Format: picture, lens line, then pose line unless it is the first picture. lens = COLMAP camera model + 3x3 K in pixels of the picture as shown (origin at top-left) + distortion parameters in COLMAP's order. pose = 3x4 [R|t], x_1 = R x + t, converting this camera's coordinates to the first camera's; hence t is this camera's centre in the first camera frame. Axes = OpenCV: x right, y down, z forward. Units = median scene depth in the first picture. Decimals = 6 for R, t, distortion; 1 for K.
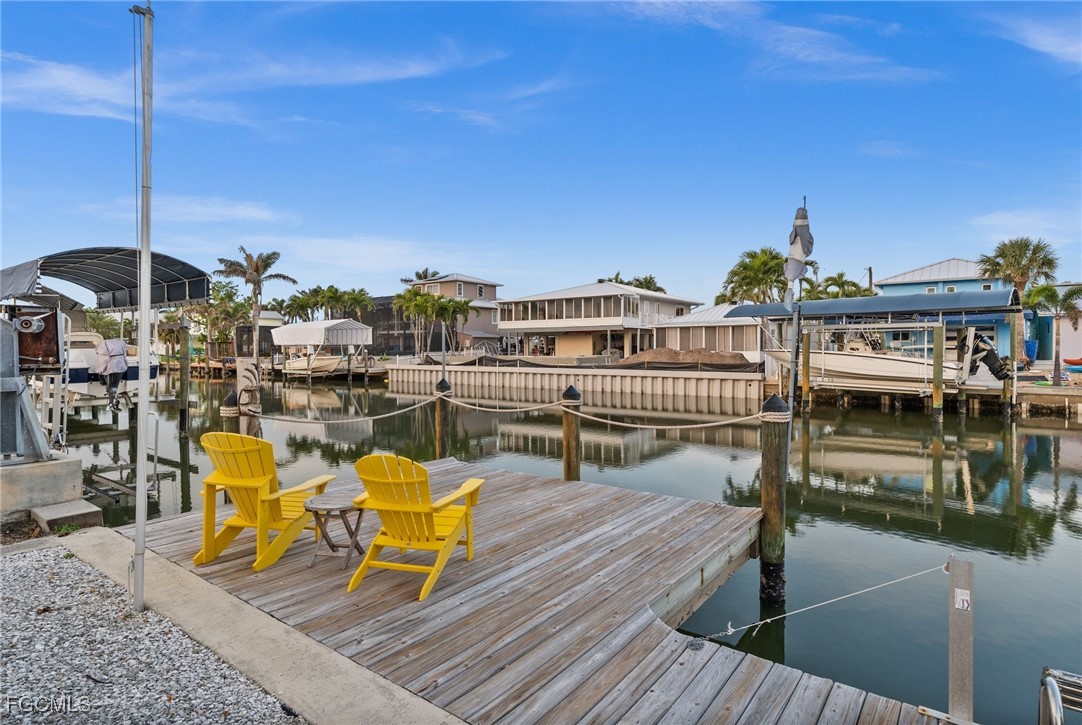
lens RADIAL K [[566.9, 0, 544.6], [0, 566.9, 359.4], [0, 0, 1]] dist [0.000592, 0.000003]
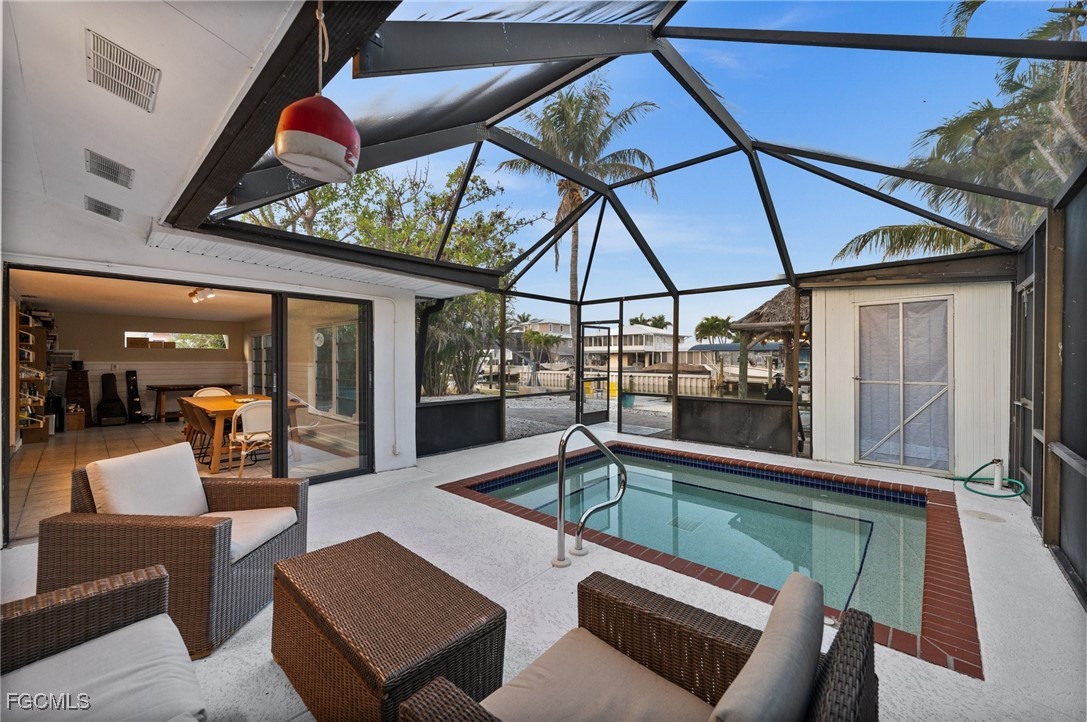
lens RADIAL K [[427.4, 0, 537.9], [0, 427.4, 361.7], [0, 0, 1]] dist [-0.000137, 0.000000]
pose [[0.994202, 0.004464, -0.107439, -0.060711], [-0.005756, 0.999915, -0.011721, -0.002563], [0.107377, 0.012271, 0.994143, -0.446777]]
